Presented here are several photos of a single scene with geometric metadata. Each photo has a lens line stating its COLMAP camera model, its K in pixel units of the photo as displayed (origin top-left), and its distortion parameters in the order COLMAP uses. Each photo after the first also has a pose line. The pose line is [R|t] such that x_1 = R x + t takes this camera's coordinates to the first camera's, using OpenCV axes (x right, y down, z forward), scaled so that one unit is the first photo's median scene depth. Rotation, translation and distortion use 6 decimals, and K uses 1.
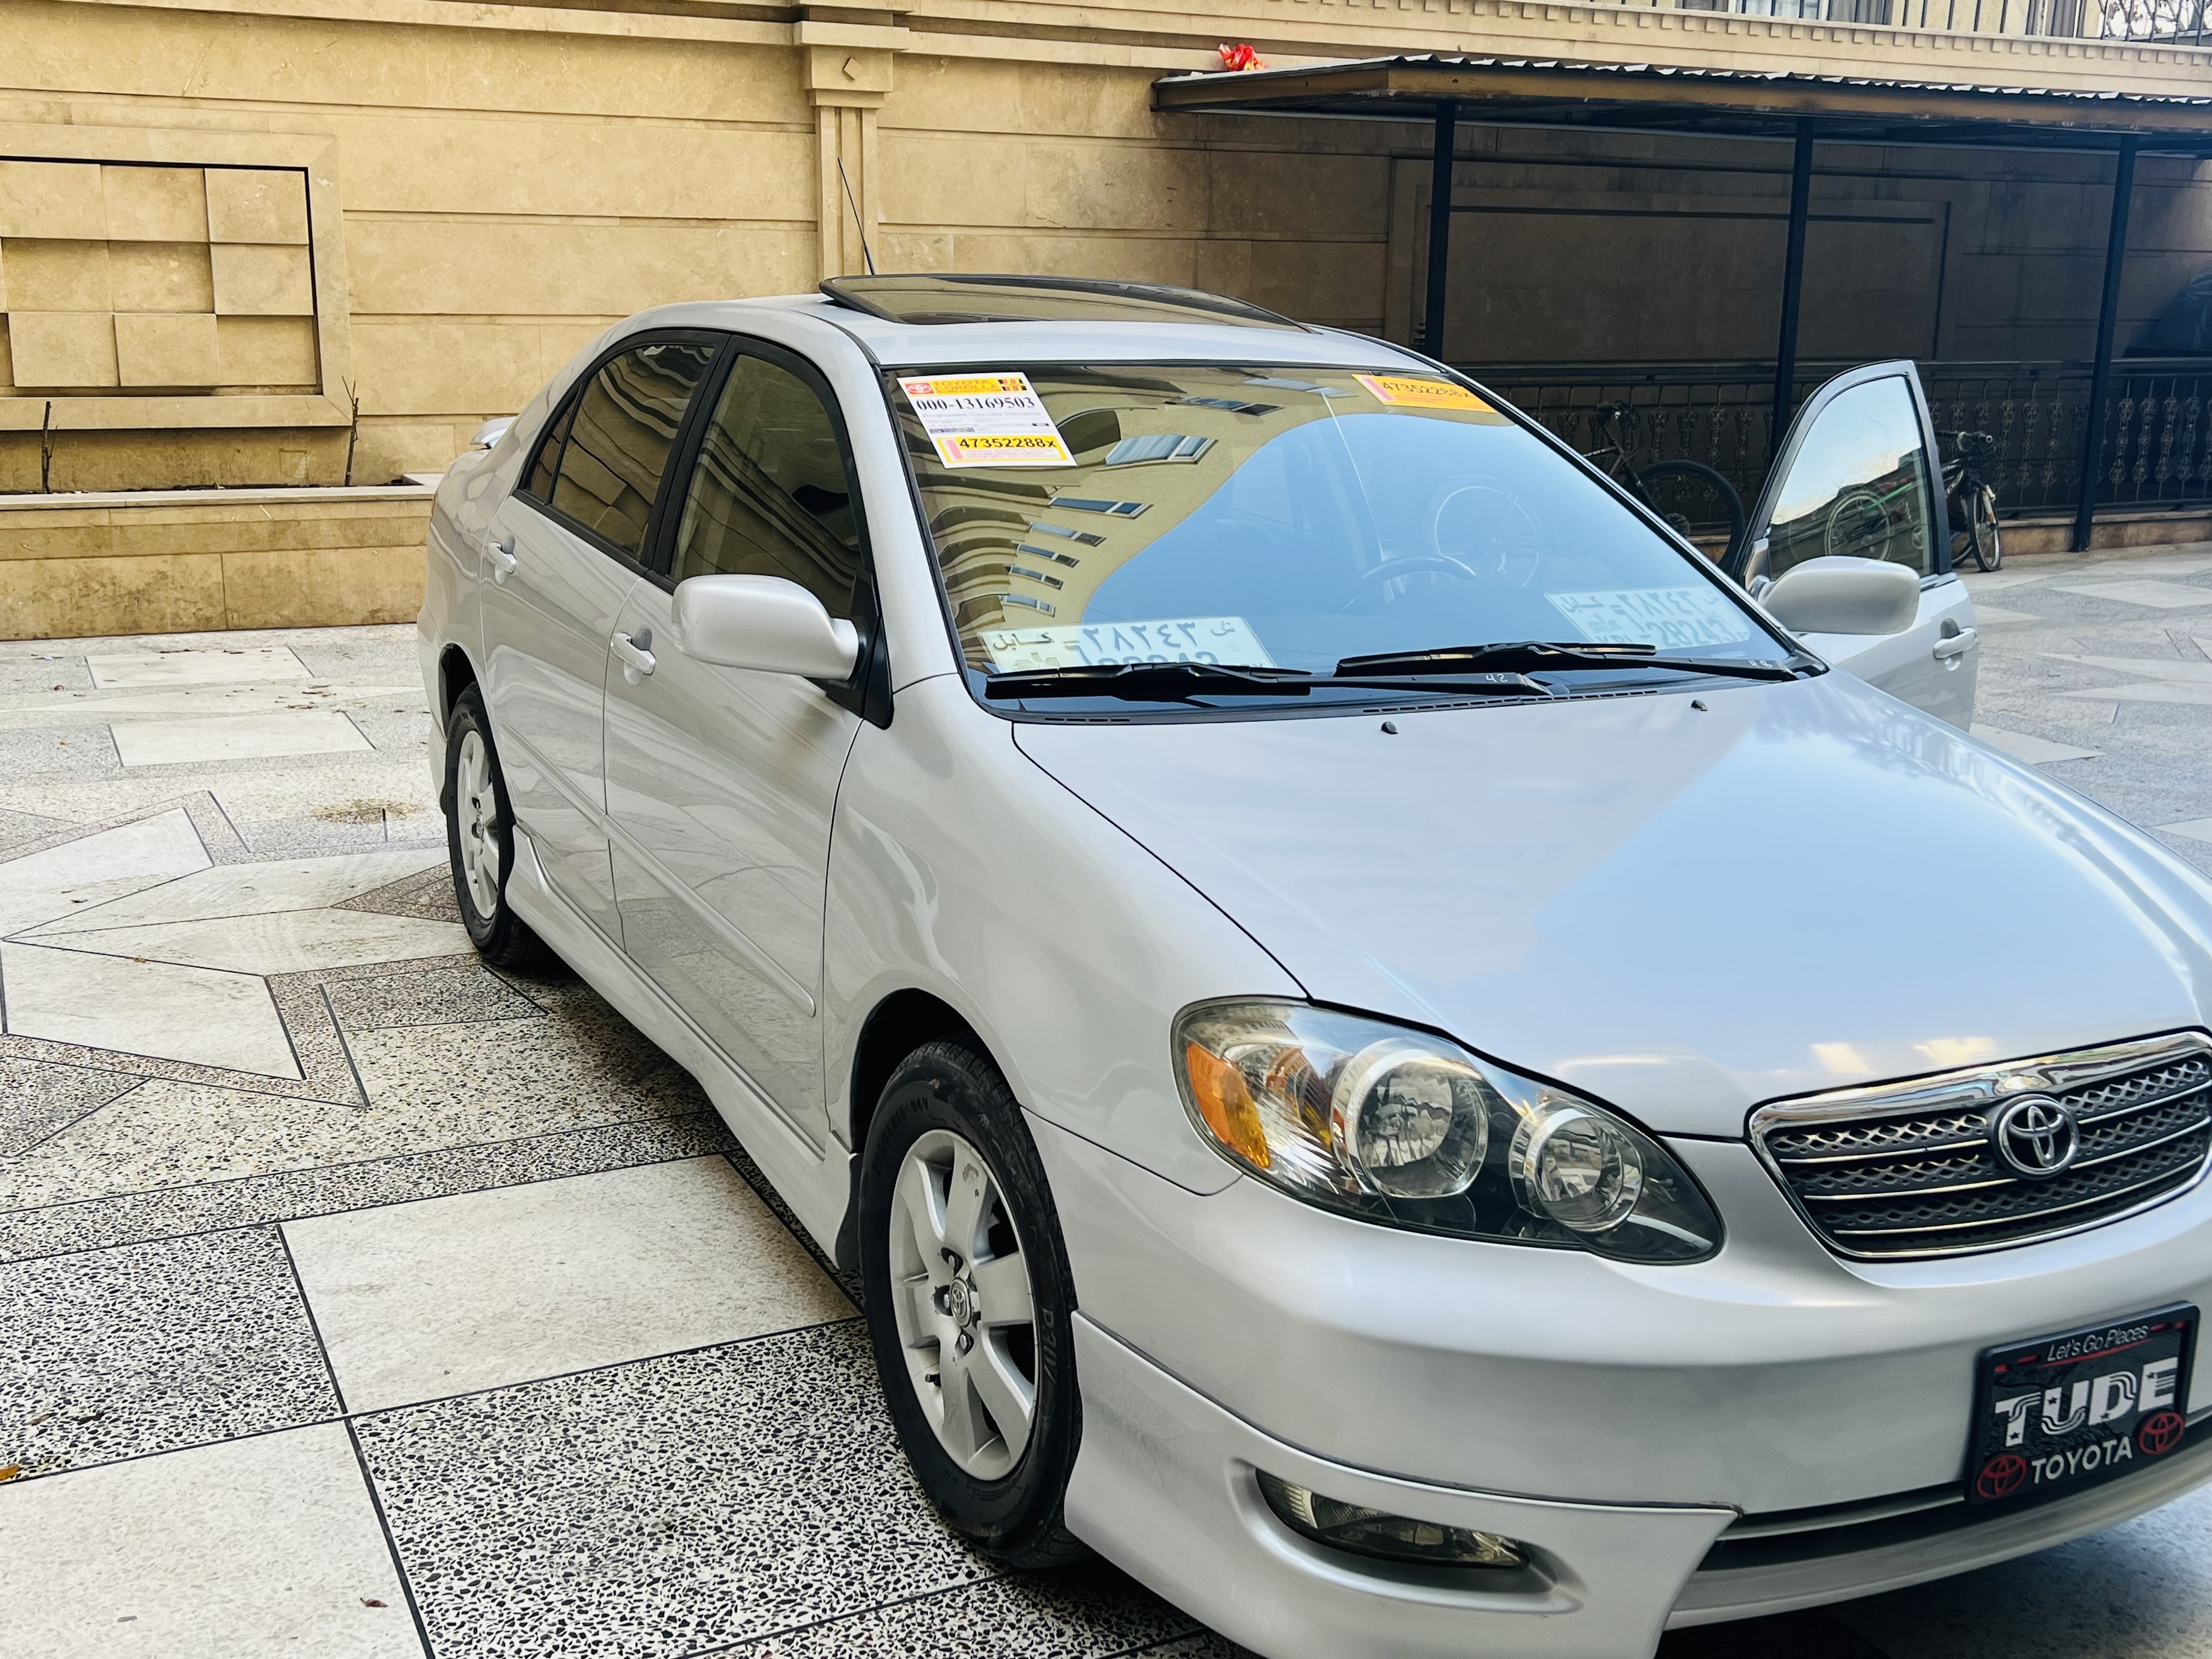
lens RADIAL K [[2294.8, 0, 1104.8], [0, 2294.8, 883.4], [0, 0, 1]] dist [0.077291, -0.116768]
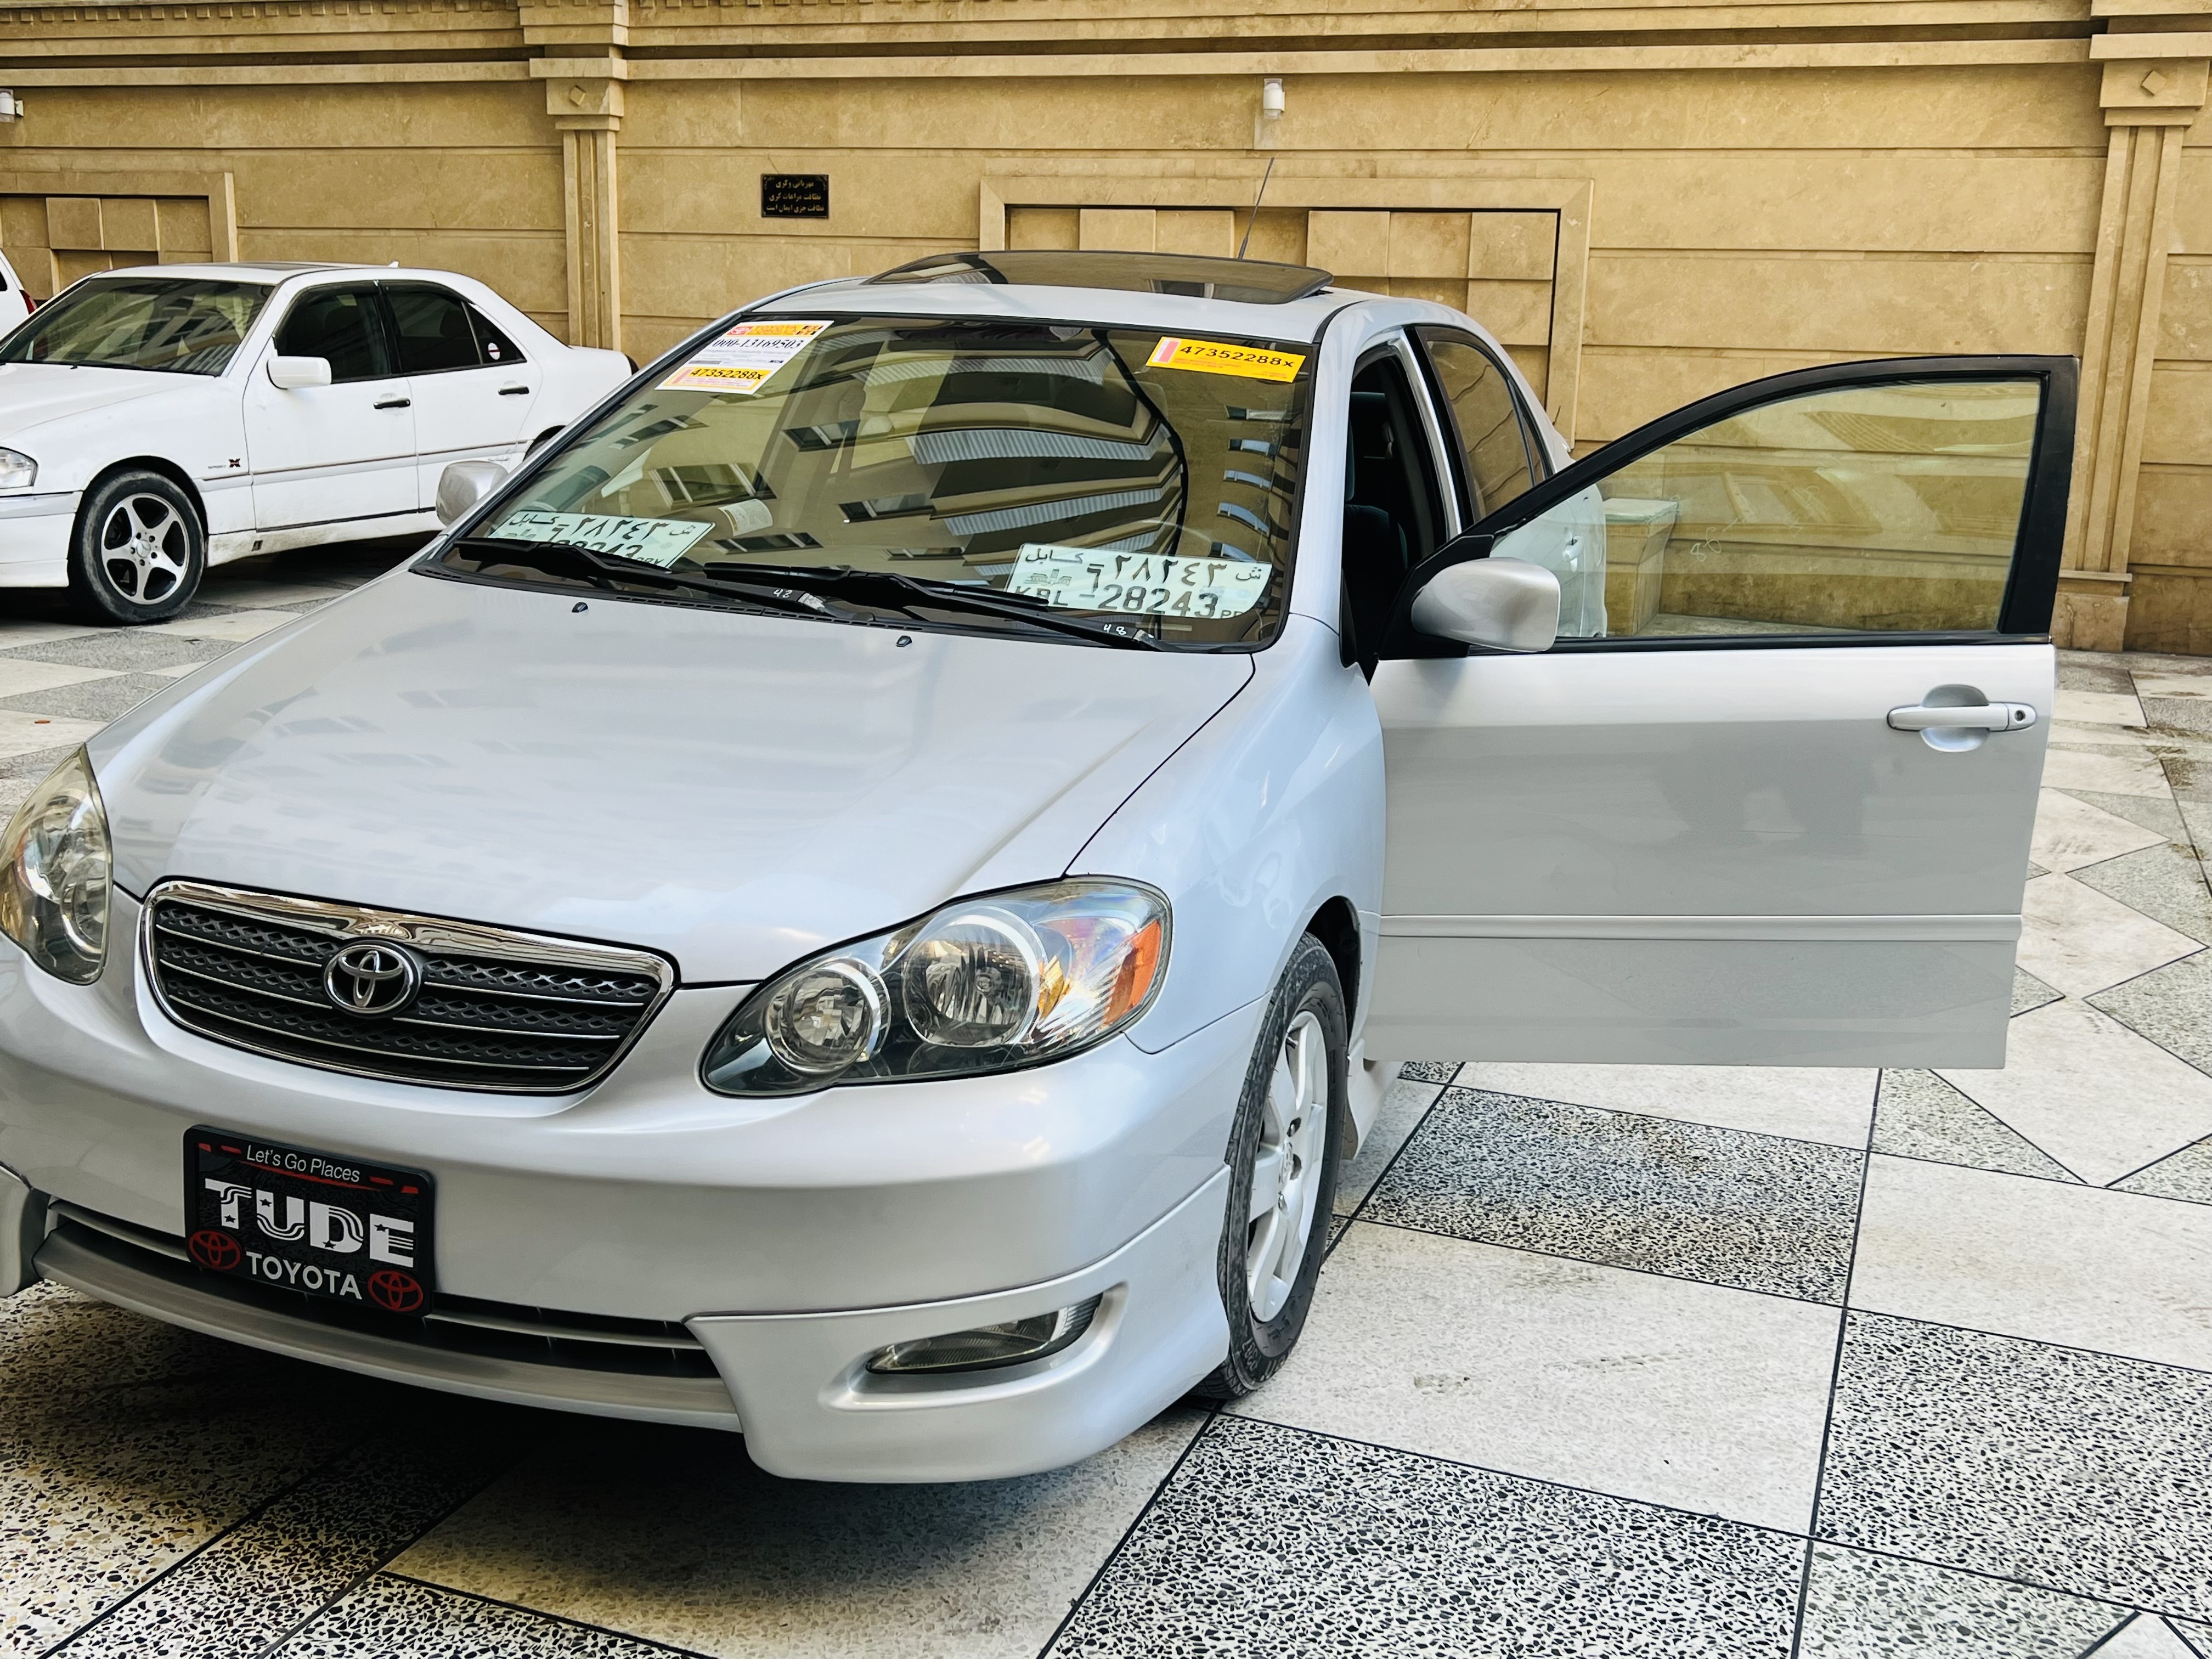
lens RADIAL K [[2352.7, 0, 1103.9], [0, 2352.7, 934.1], [0, 0, 1]] dist [-0.028080, 0.027385]
pose [[0.668237, 0.191239, -0.718949, 0.361542], [-0.203116, 0.976579, 0.070979, -0.014213], [0.715684, 0.098599, 0.691429, 0.129198]]
